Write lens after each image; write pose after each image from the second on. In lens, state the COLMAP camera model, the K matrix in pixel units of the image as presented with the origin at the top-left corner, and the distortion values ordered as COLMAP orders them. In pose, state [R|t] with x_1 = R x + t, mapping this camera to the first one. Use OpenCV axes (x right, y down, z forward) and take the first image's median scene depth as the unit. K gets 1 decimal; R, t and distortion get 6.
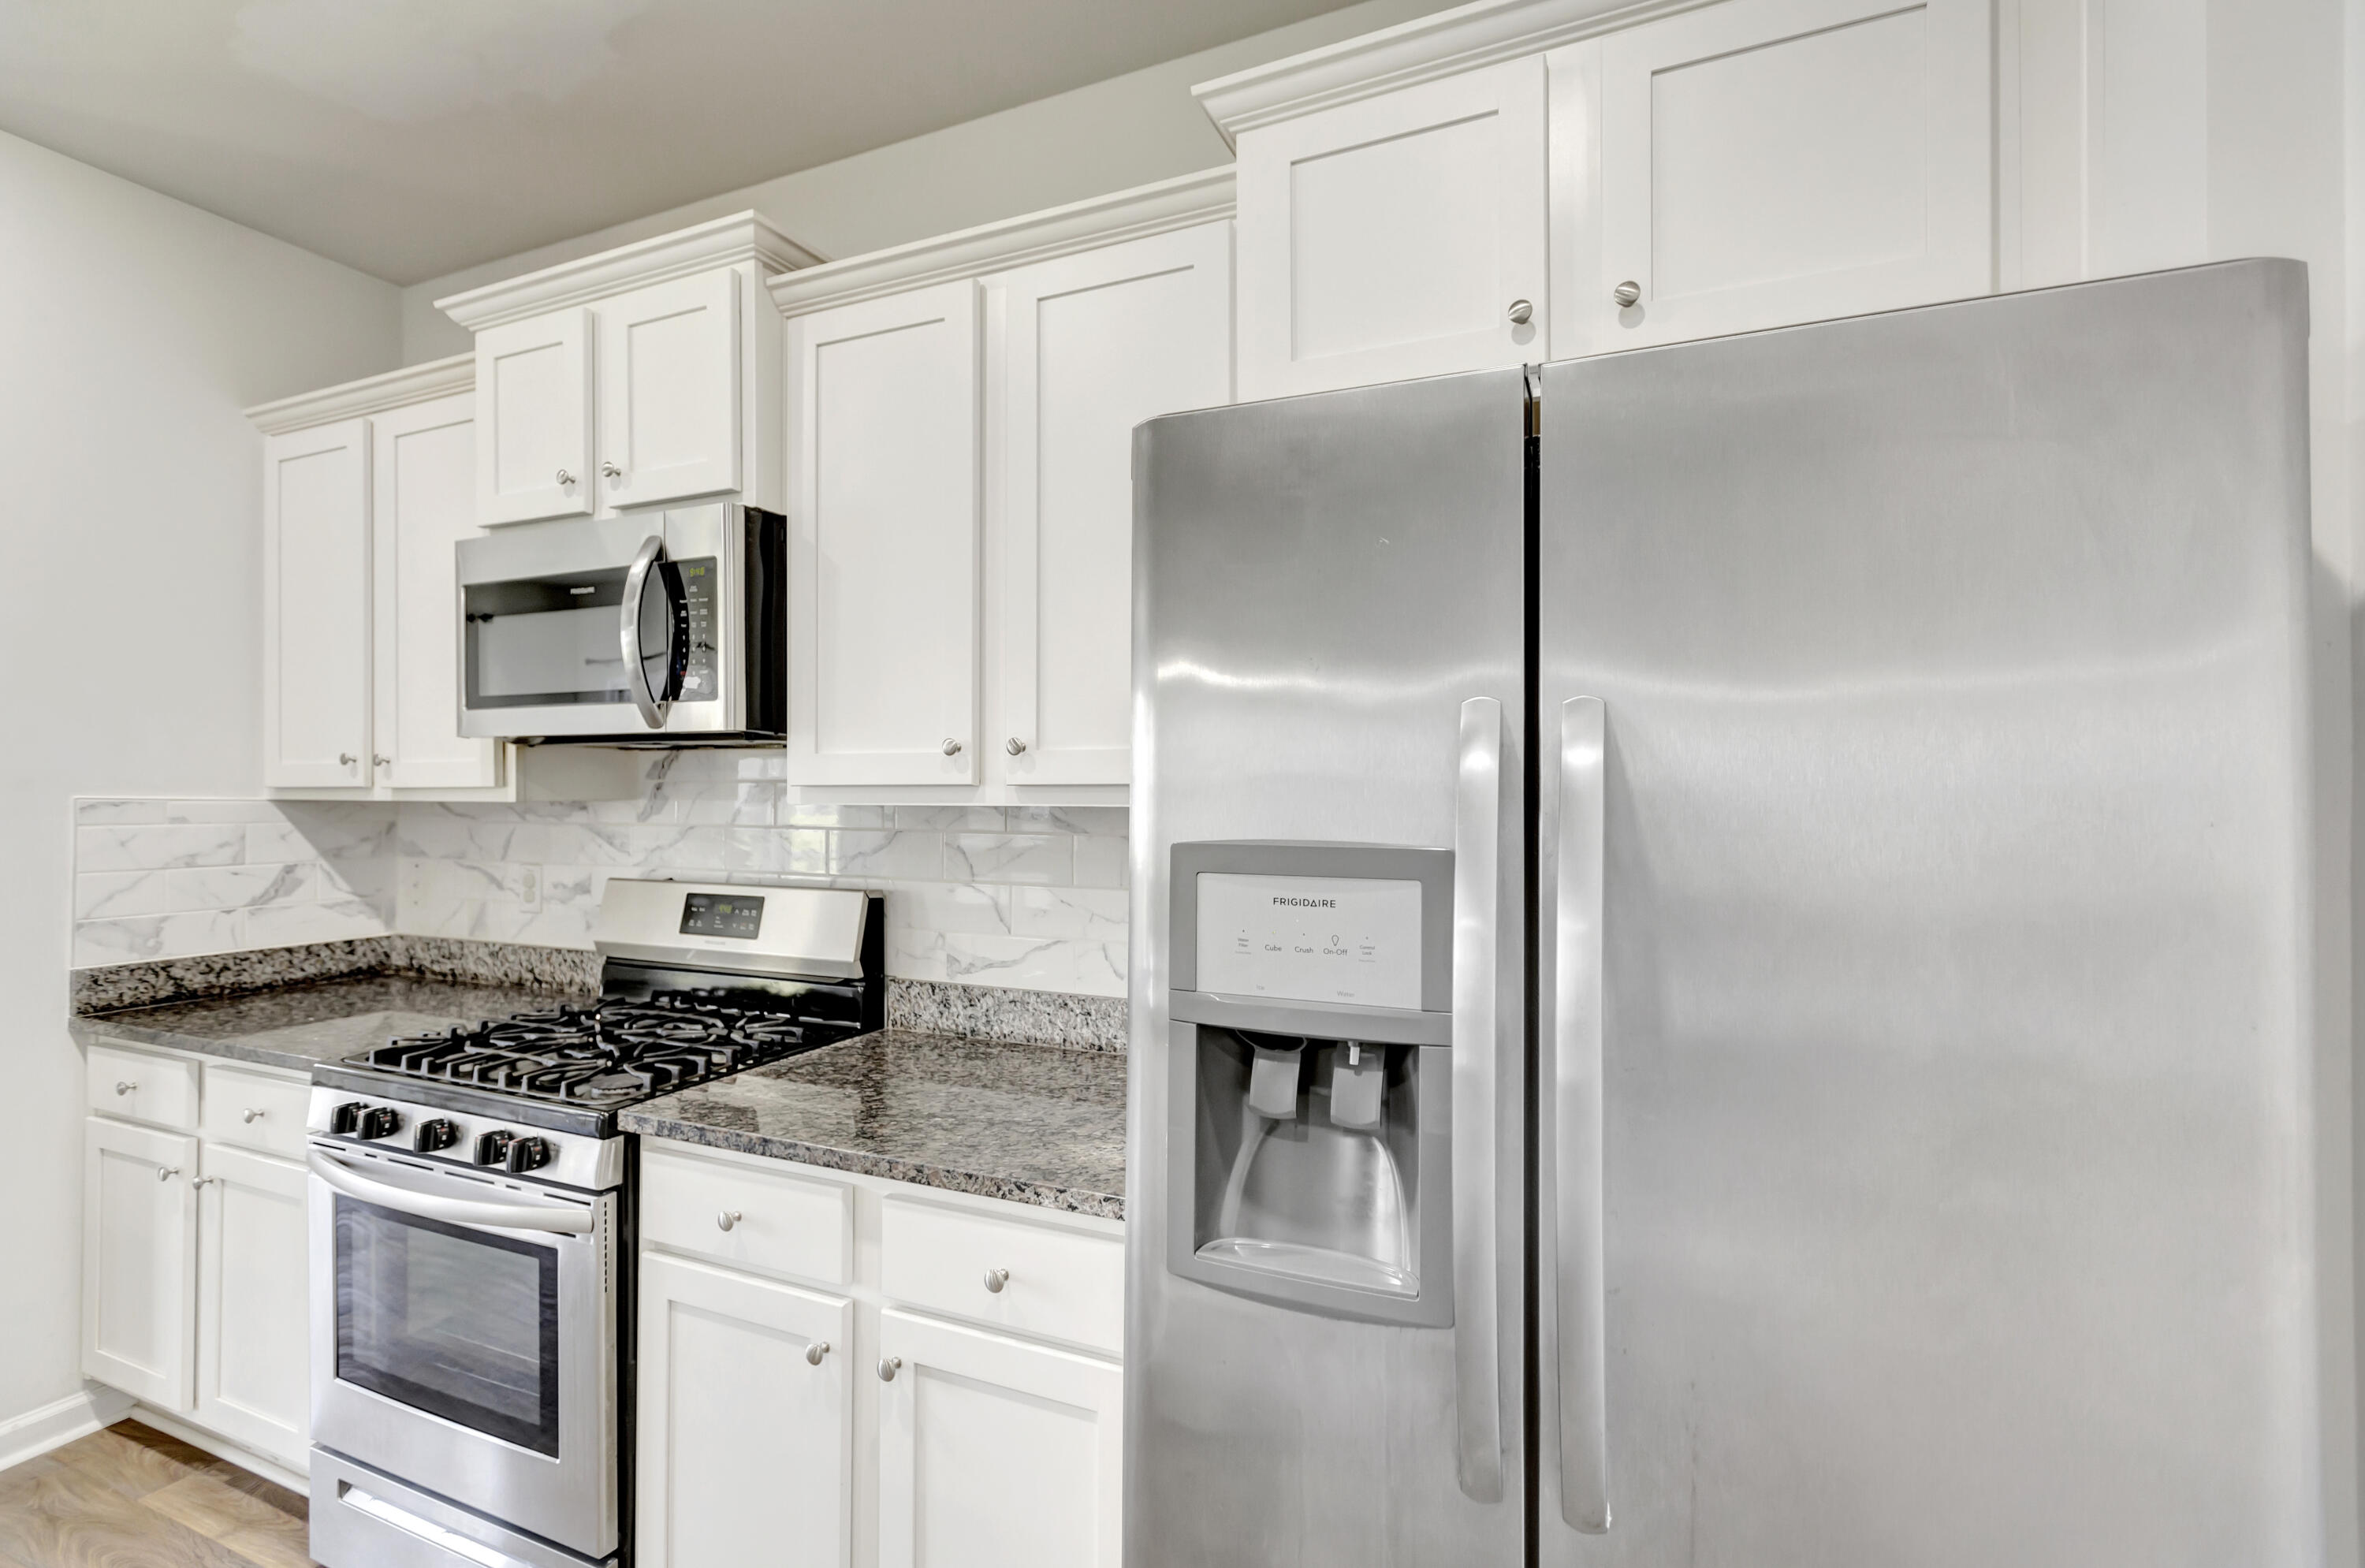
lens RADIAL K [[1079.1, 0, 1182.5], [0, 1079.1, 784.0], [0, 0, 1]] dist [0.001086, 0.000016]
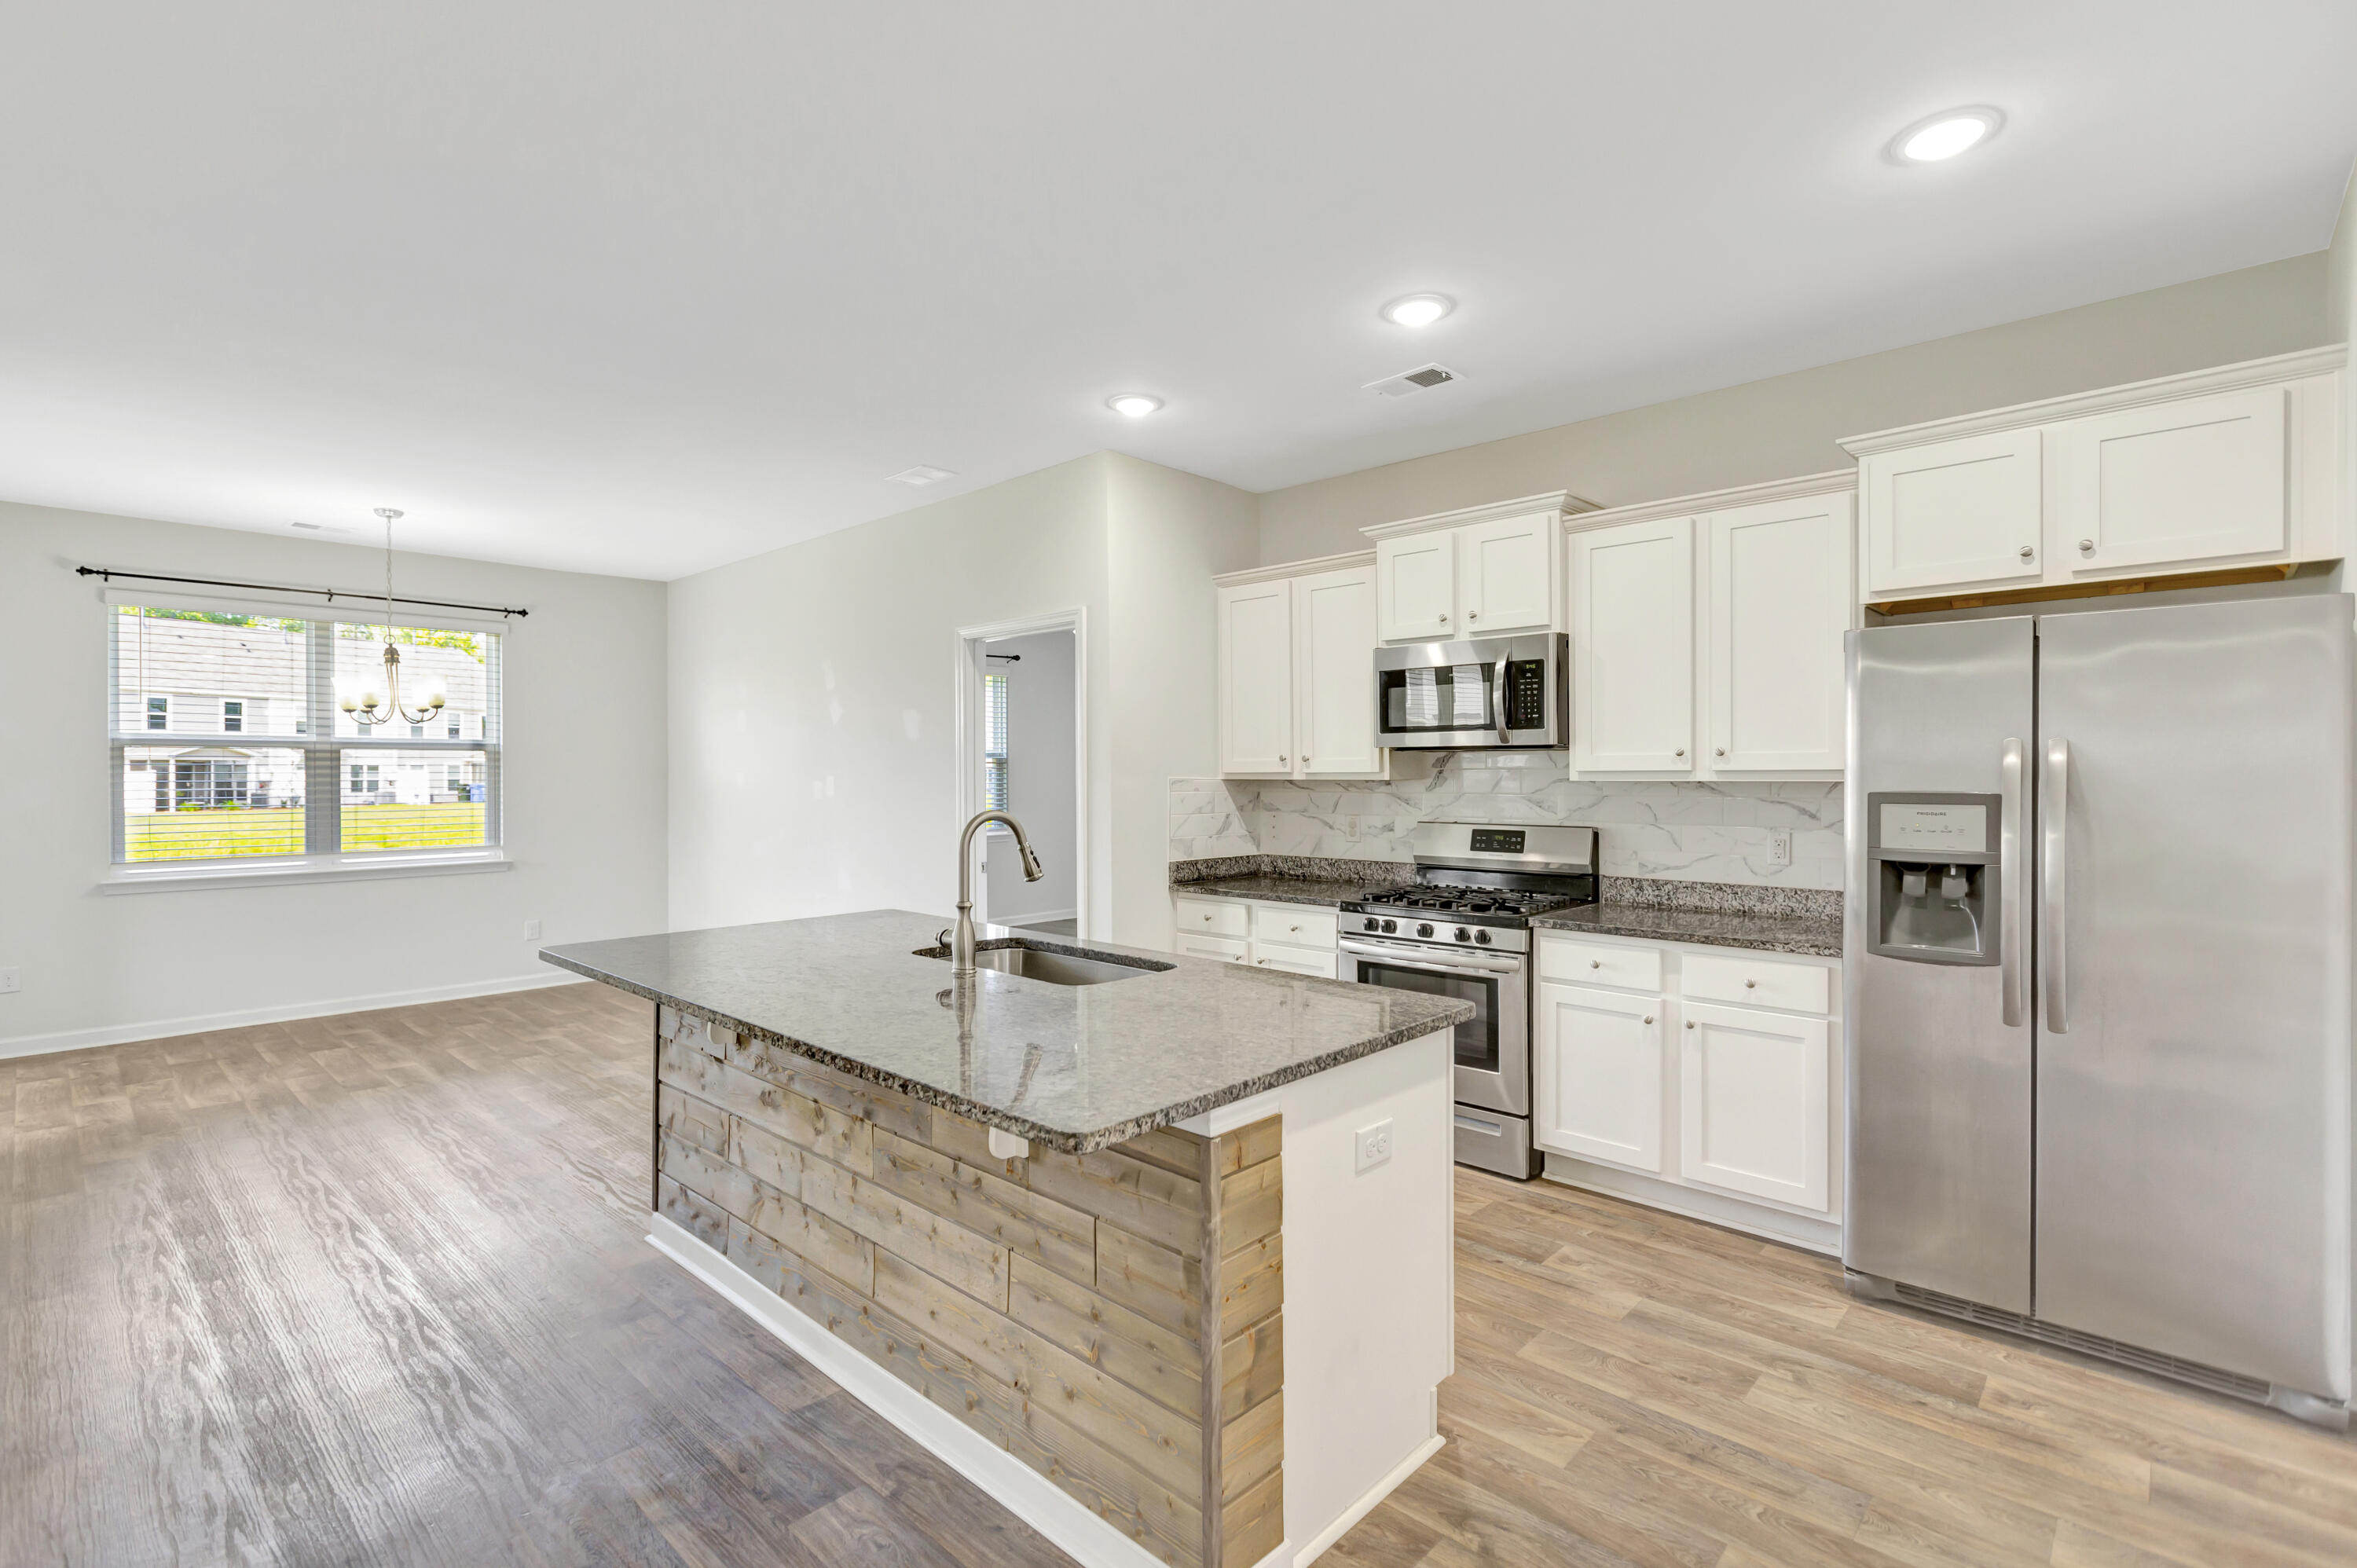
lens RADIAL K [[1075.4, 0, 1178.5], [0, 1075.4, 784.0], [0, 0, 1]] dist [0.001086, 0.000016]
pose [[0.946035, 0.001370, -0.324062, -0.371035], [0.002906, 0.999915, 0.012710, -0.002083], [0.324052, -0.012966, 0.945951, -0.999595]]
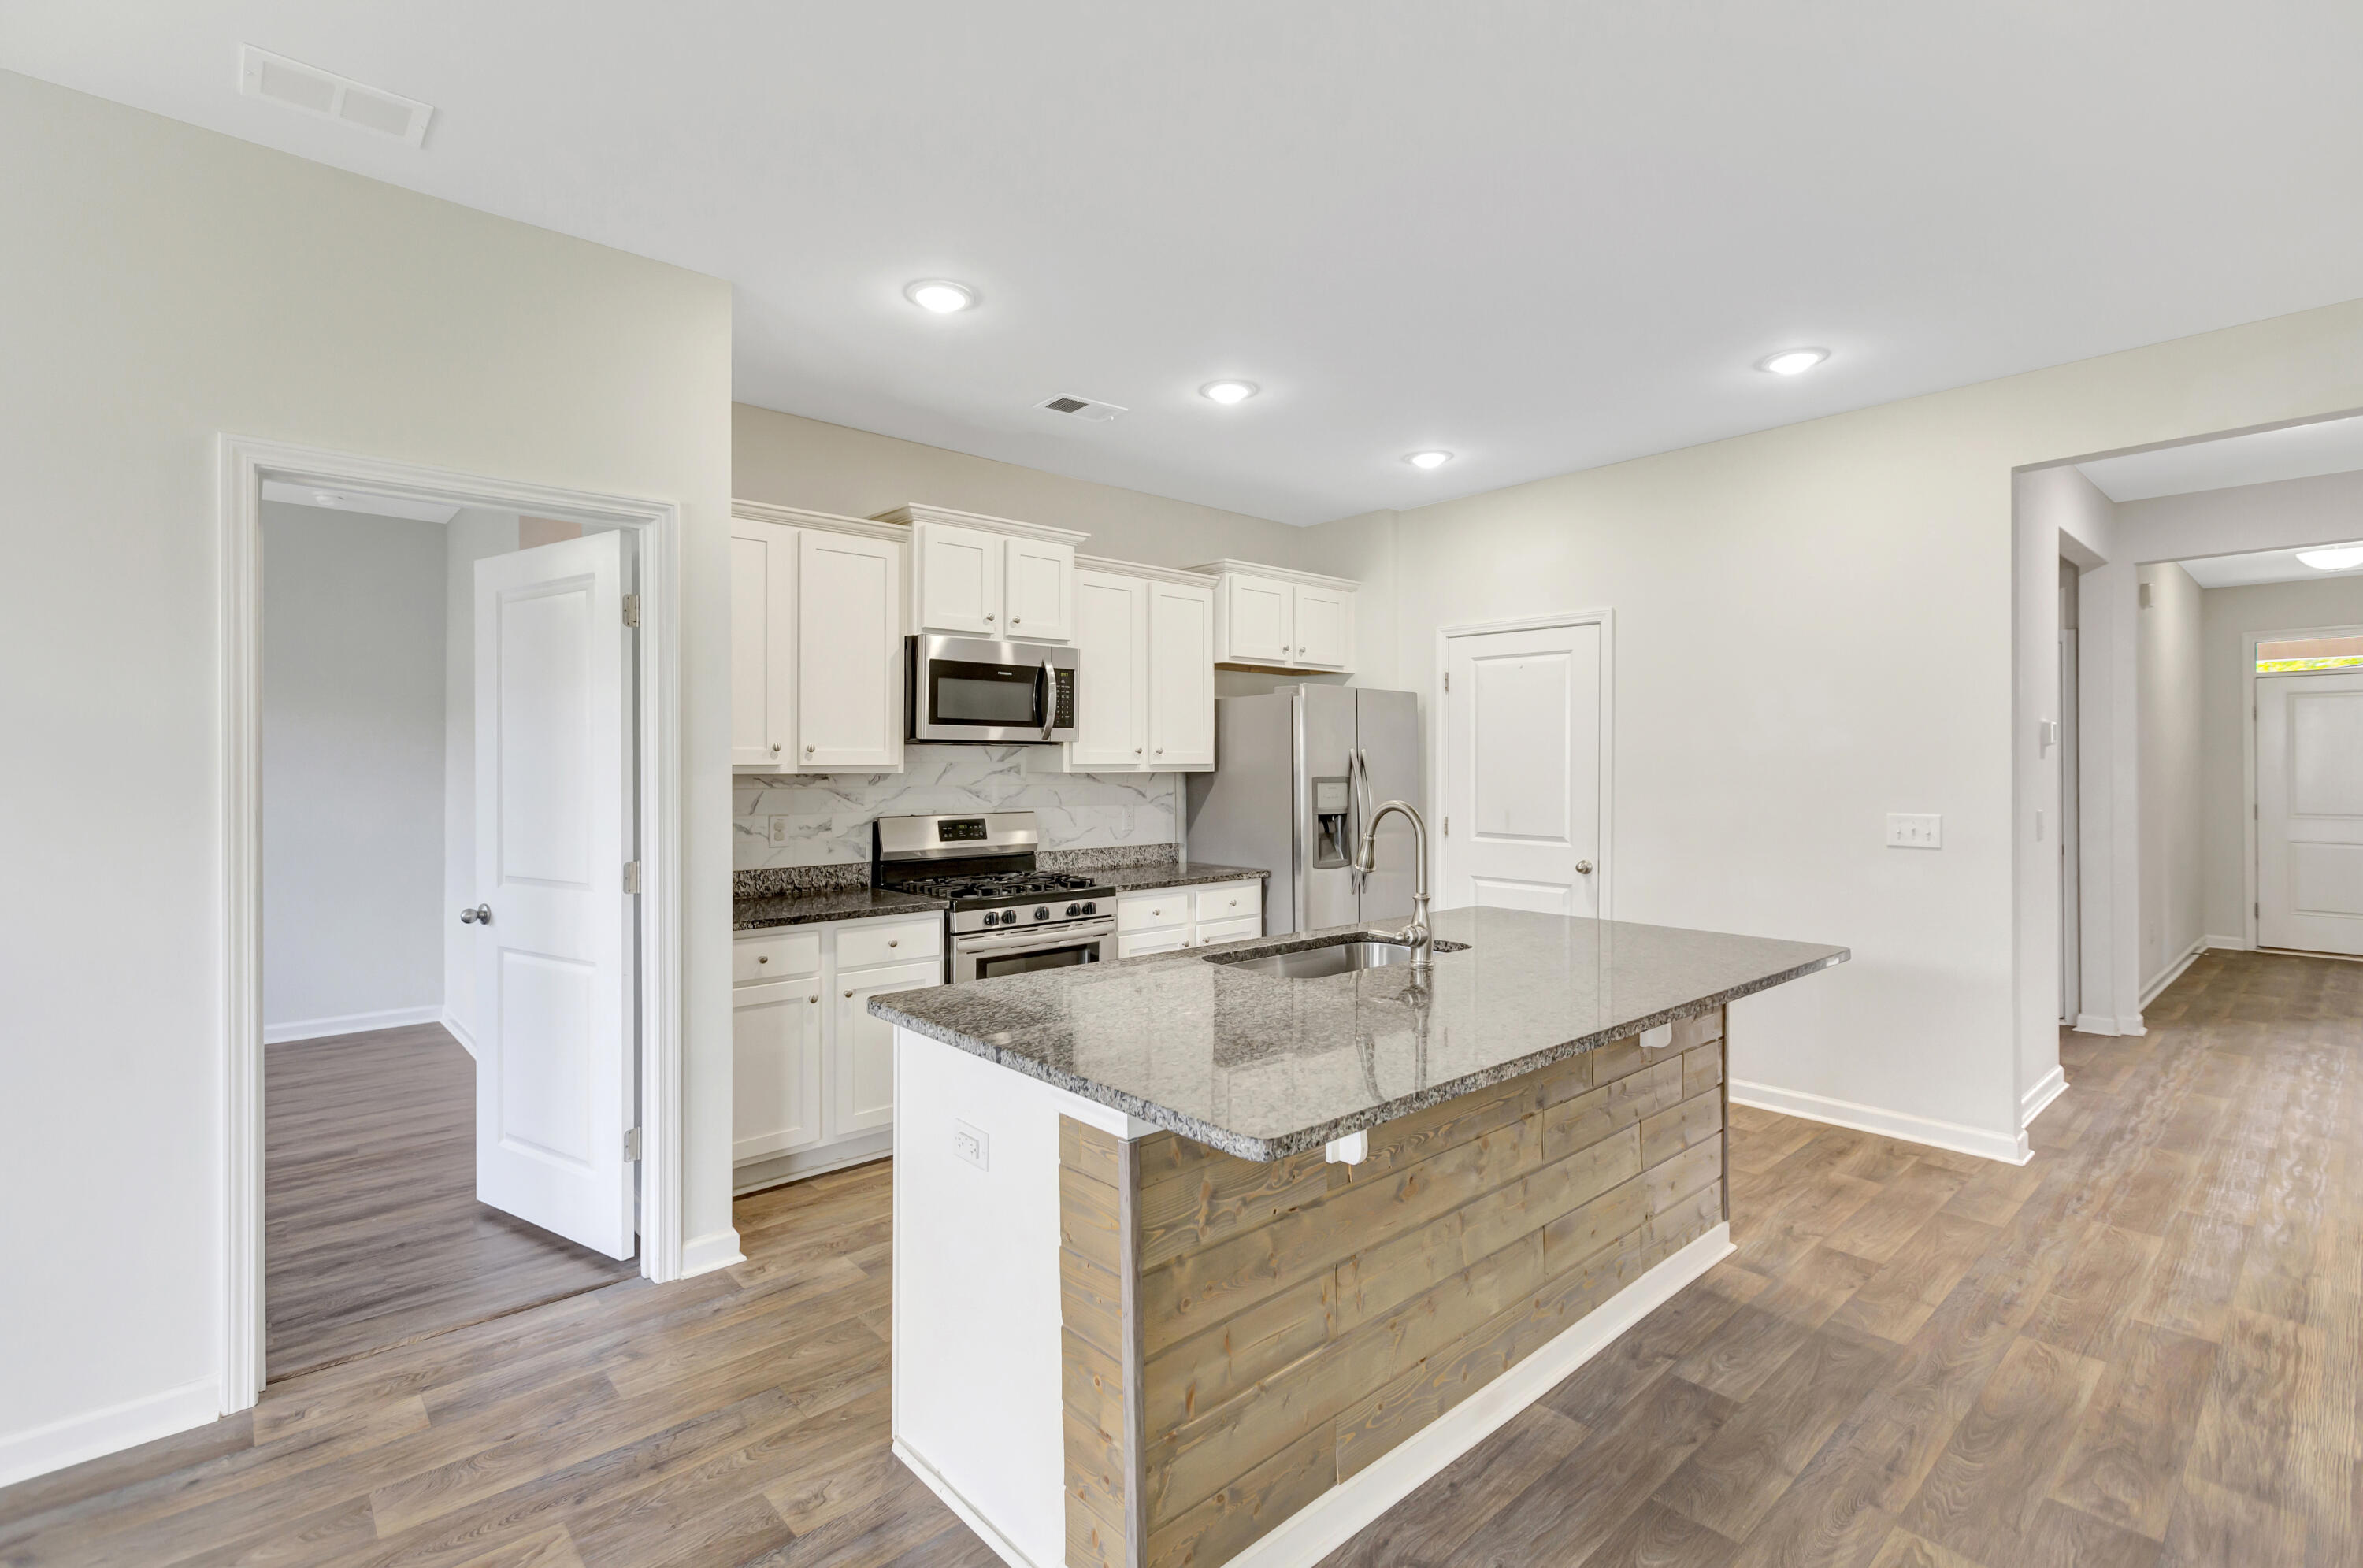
lens RADIAL K [[1081.2, 0, 1167.8], [0, 1081.2, 759.0], [0, 0, 1]] dist [0.002361, -0.000615]
pose [[0.411157, 0.005305, 0.911549, -2.220050], [-0.001433, 0.999986, -0.005174, 0.001304], [-0.911563, 0.000821, 0.411159, -0.166905]]
